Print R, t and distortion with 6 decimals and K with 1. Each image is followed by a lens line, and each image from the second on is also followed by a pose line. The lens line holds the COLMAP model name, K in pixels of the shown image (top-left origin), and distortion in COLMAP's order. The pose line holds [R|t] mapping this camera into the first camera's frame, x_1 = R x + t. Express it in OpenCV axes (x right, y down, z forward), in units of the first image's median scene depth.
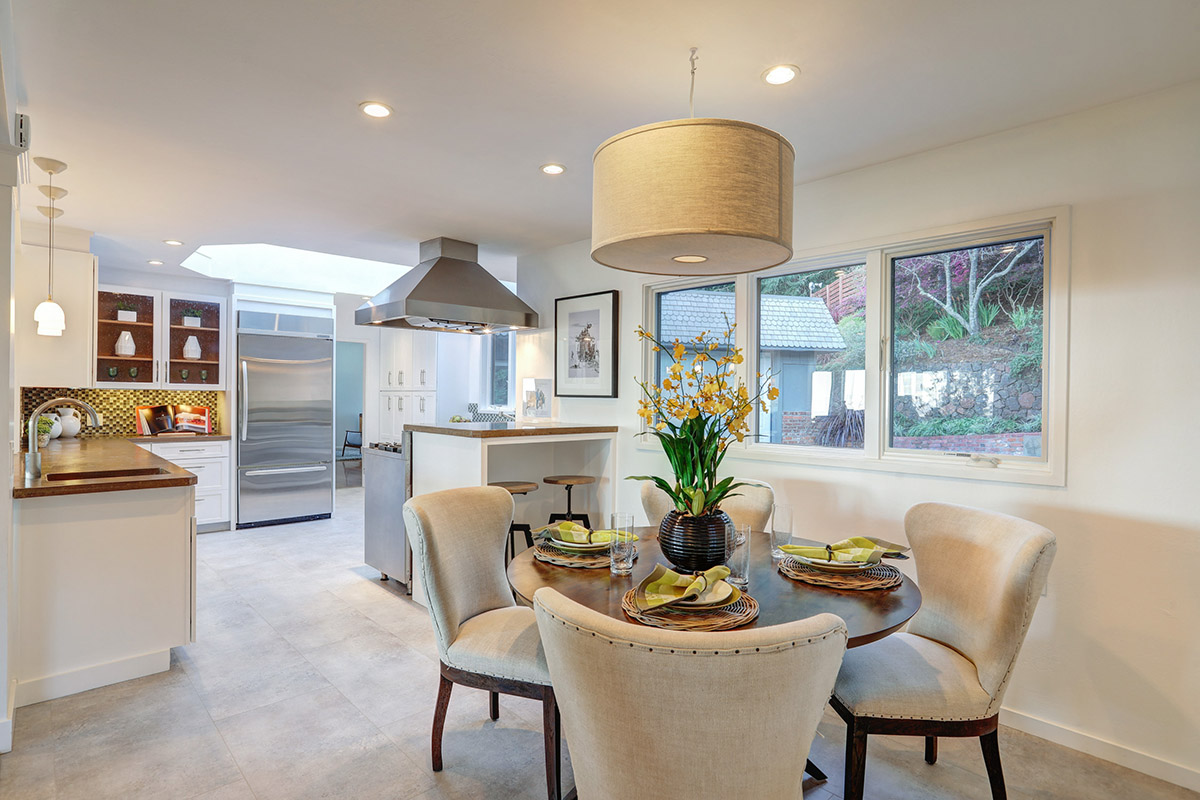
lens RADIAL K [[613.2, 0, 600.0], [0, 613.2, 400.0], [0, 0, 1]] dist [-0.000135, 0.000027]
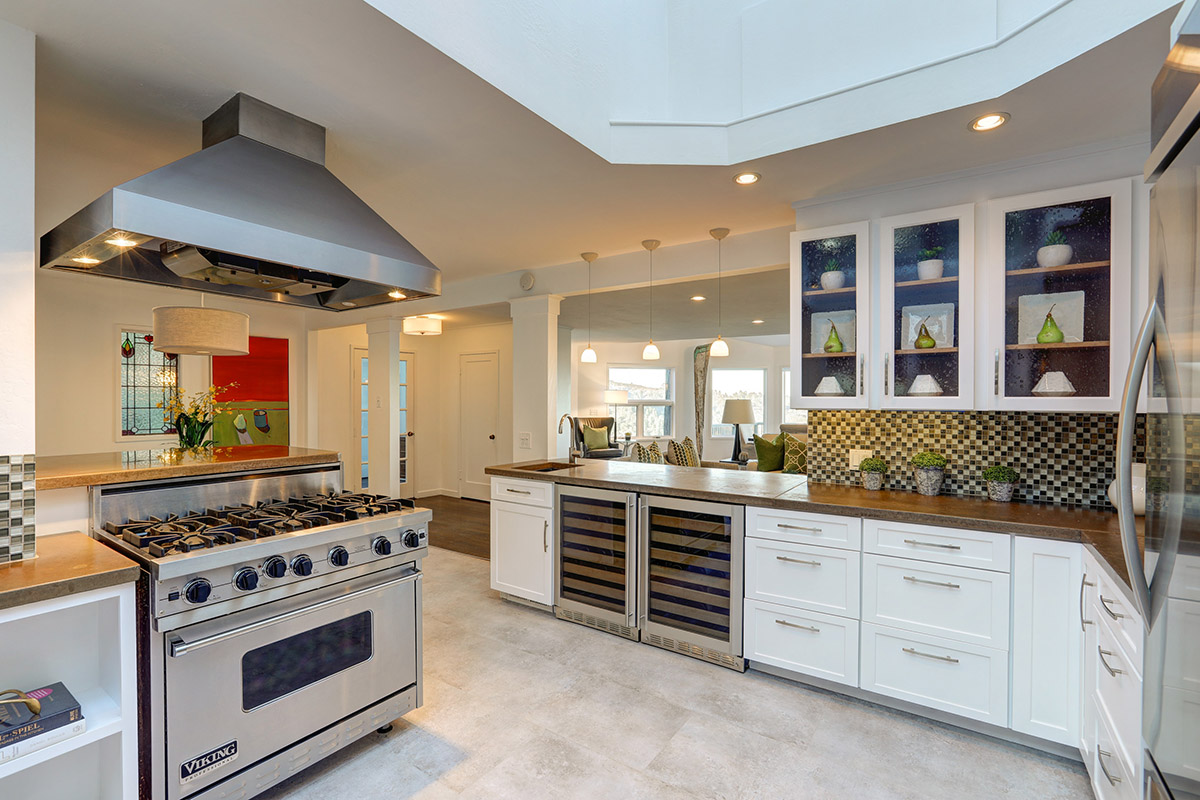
lens RADIAL K [[537.8, 0, 600.0], [0, 537.8, 400.0], [0, 0, 1]] dist [-0.002508, 0.000468]
pose [[-0.979727, -0.006921, -0.200217, -0.418714], [-0.005556, 0.999957, -0.007378, -0.020208], [0.200259, -0.006116, -0.979724, 1.447988]]
